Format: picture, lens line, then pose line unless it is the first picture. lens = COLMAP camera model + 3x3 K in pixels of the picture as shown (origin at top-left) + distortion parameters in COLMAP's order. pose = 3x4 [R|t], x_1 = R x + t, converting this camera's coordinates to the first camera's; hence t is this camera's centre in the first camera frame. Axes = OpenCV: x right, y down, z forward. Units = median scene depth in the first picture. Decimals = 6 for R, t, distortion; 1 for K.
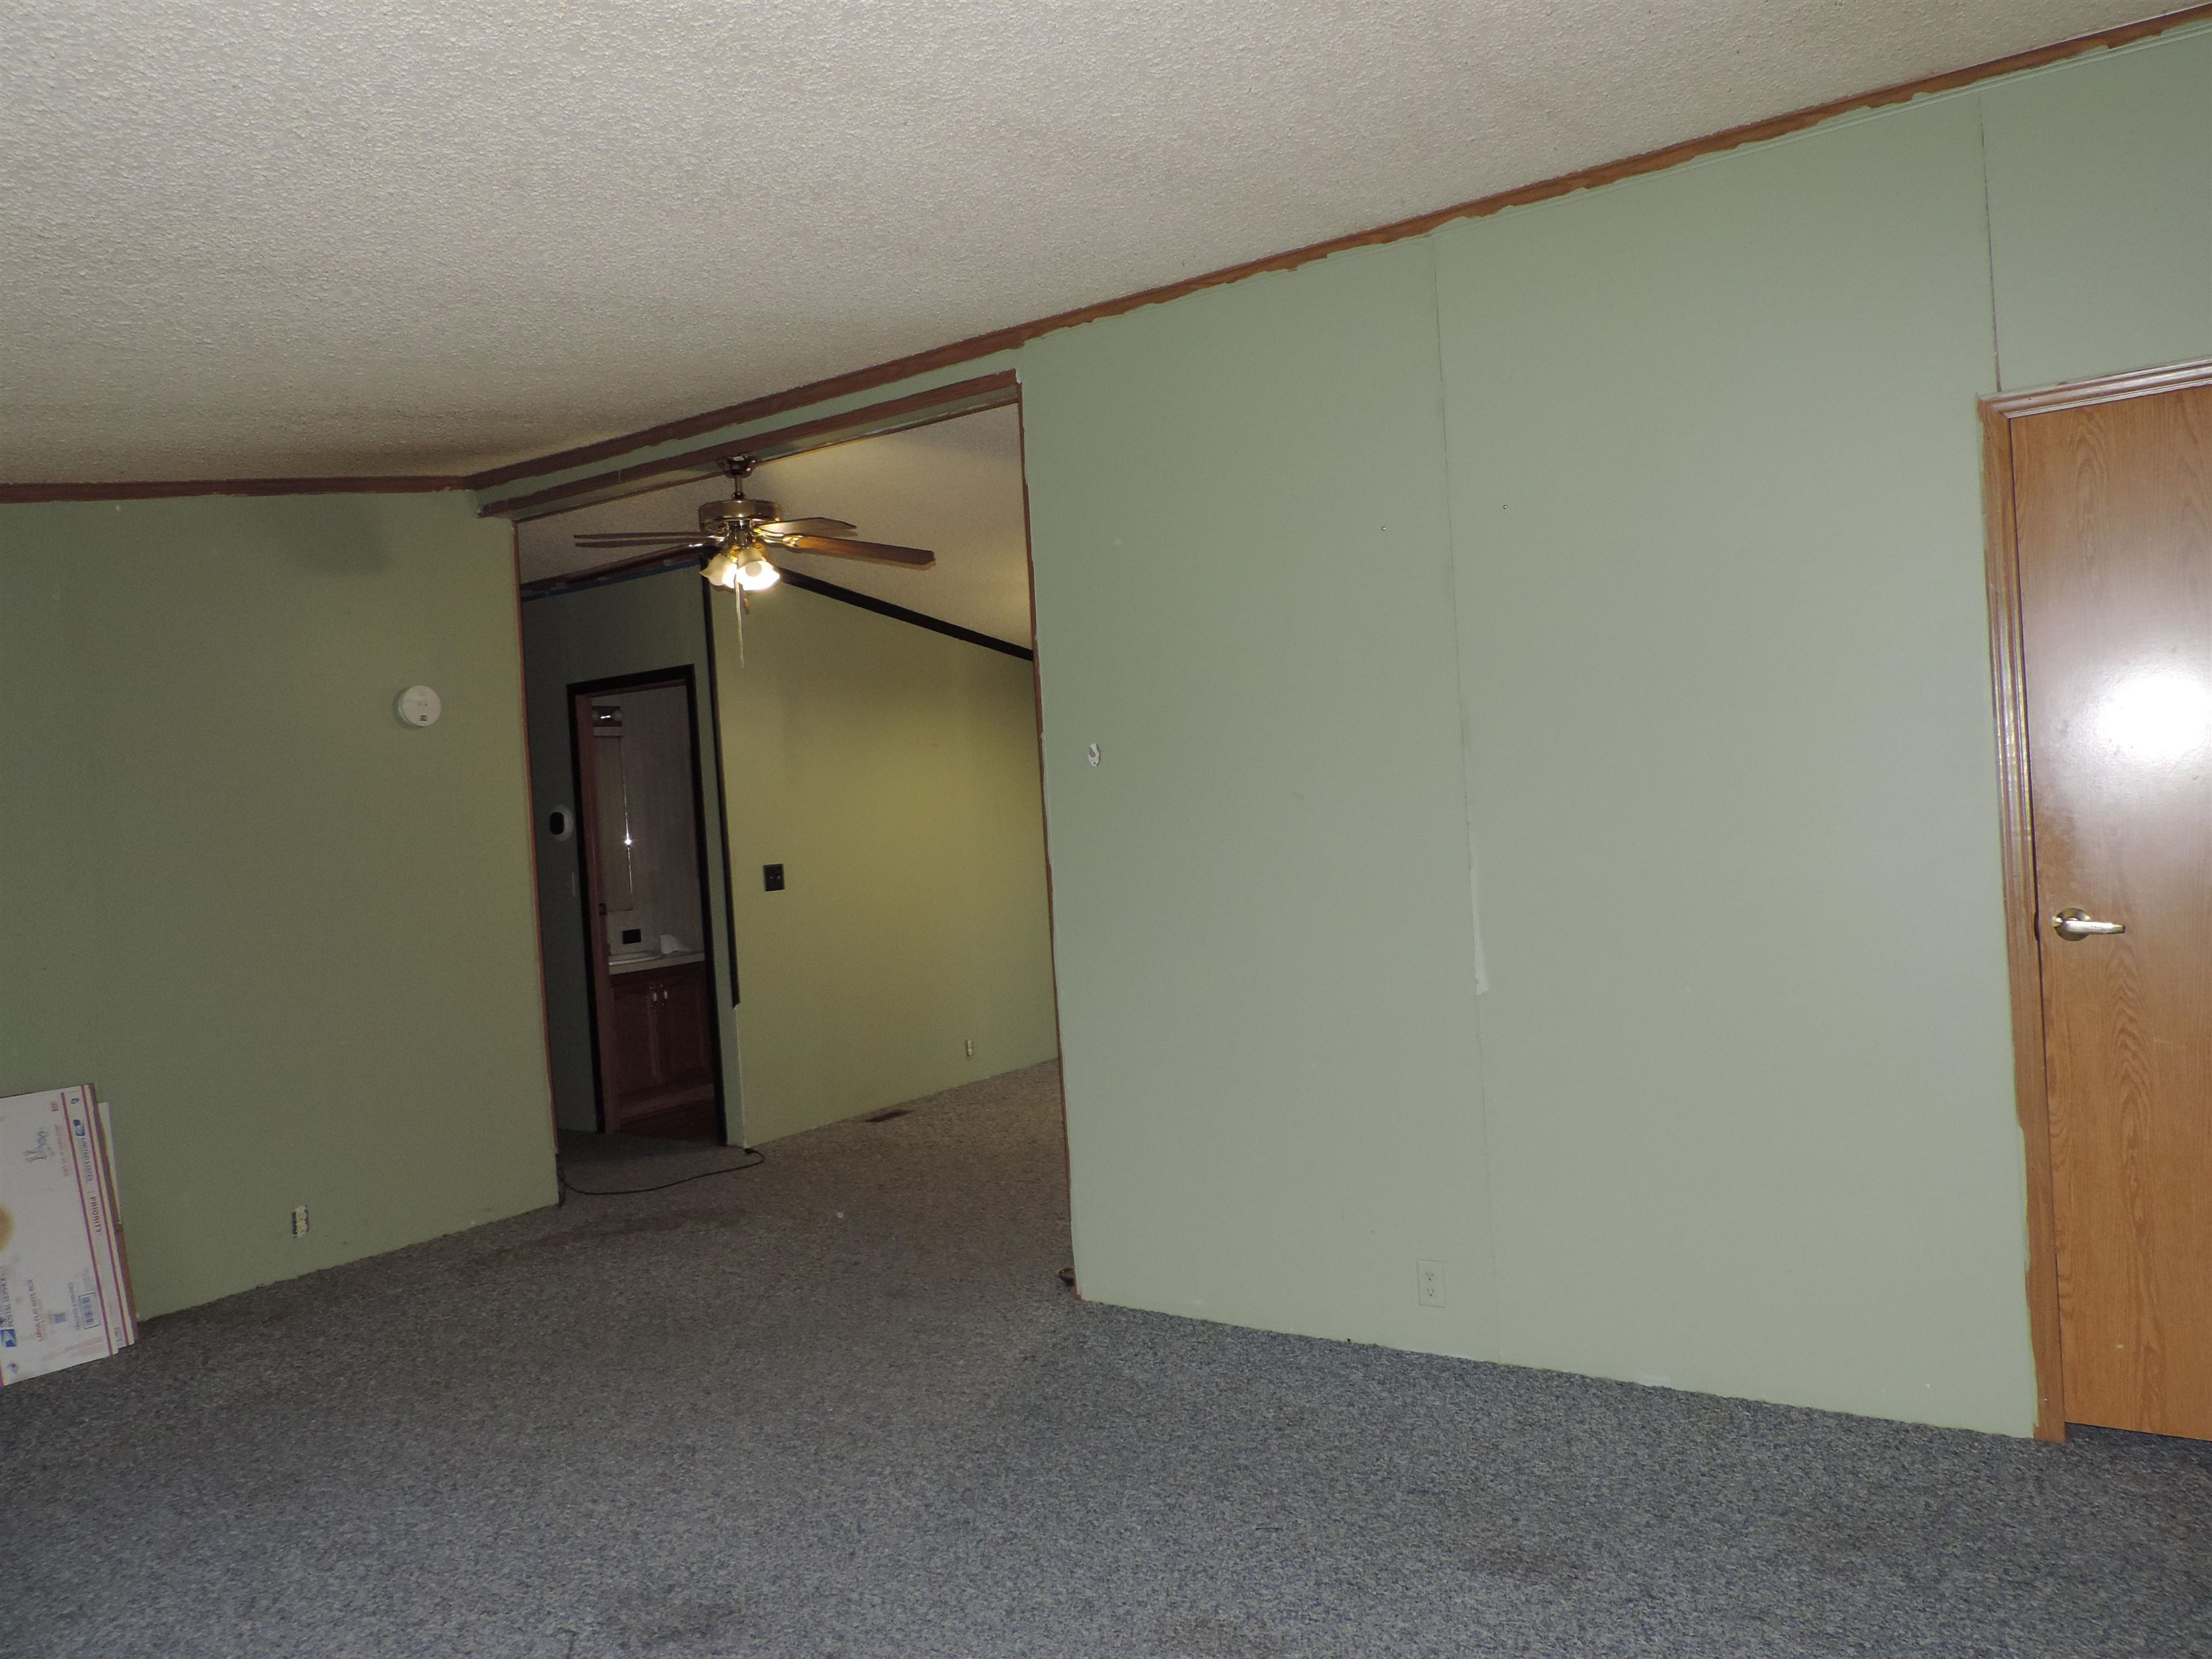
lens RADIAL K [[1572.9, 0, 1109.6], [0, 1572.9, 837.0], [0, 0, 1]] dist [-0.013549, -0.008157]
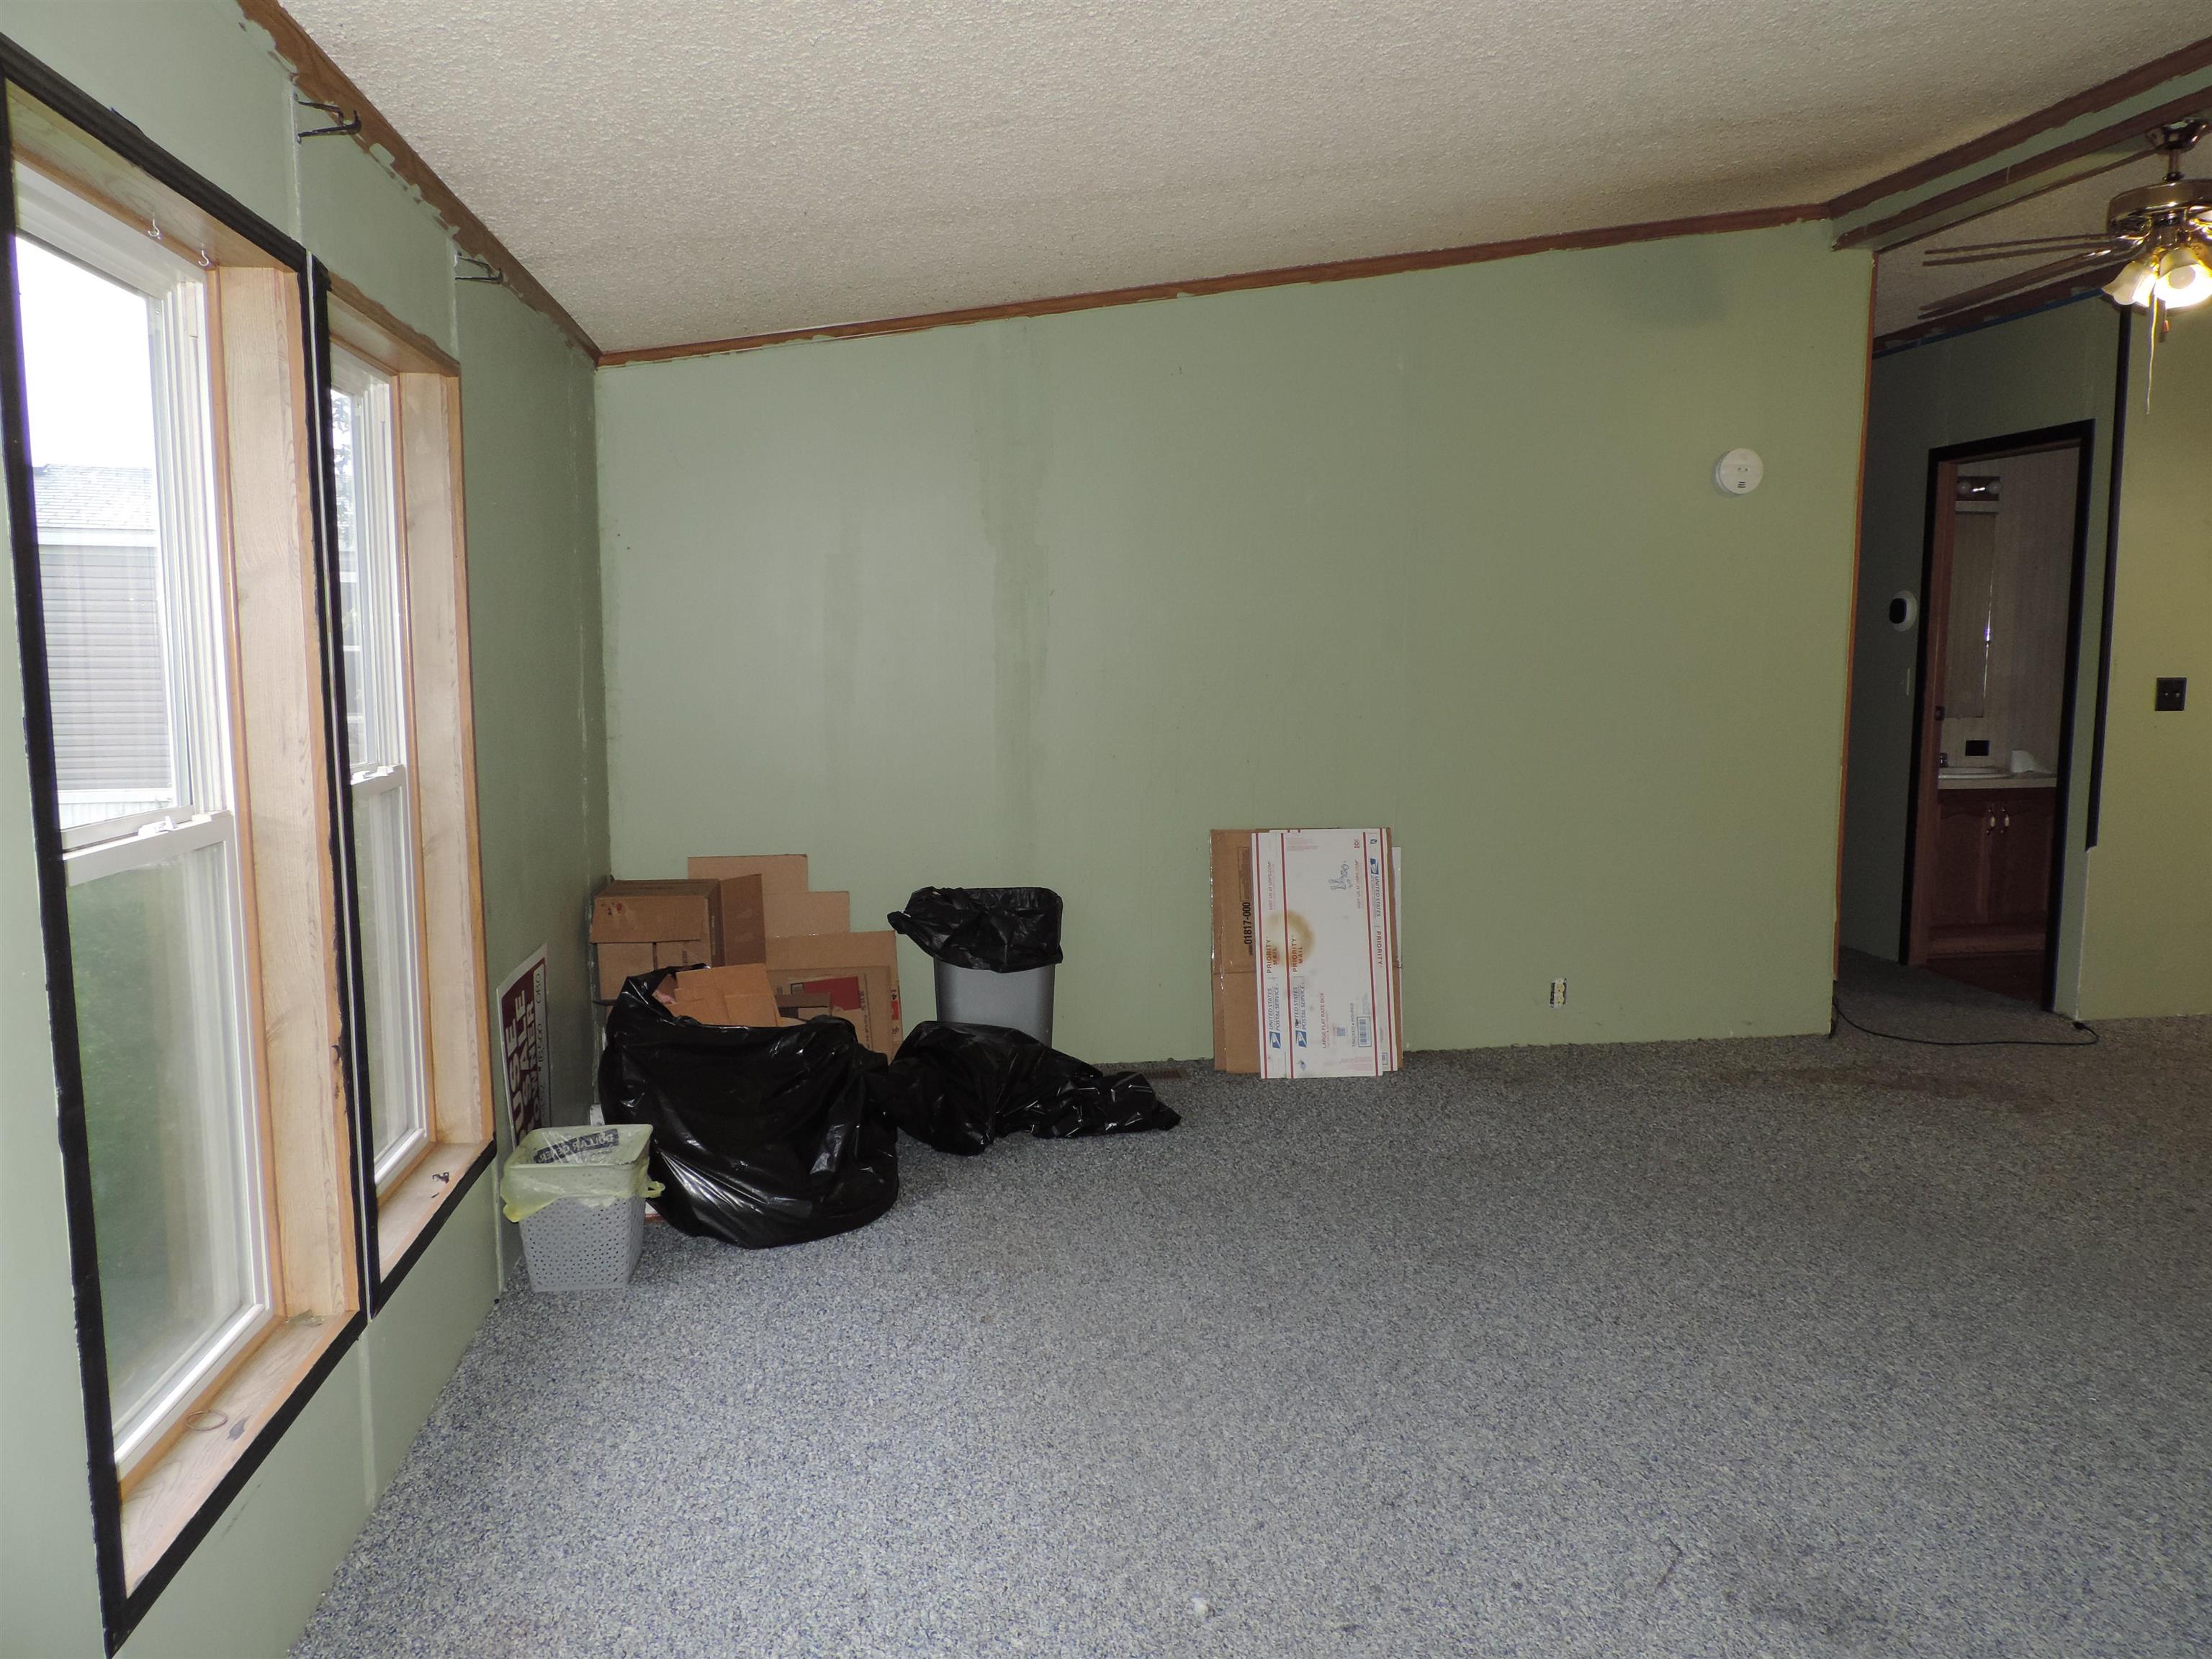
lens RADIAL K [[1572.9, 0, 1103.2], [0, 1572.9, 830.9], [0, 0, 1]] dist [-0.013549, -0.008157]
pose [[0.673094, 0.150895, -0.724000, 0.003043], [-0.054526, 0.986425, 0.154897, 0.002138], [0.737545, -0.064783, 0.672184, 0.120504]]
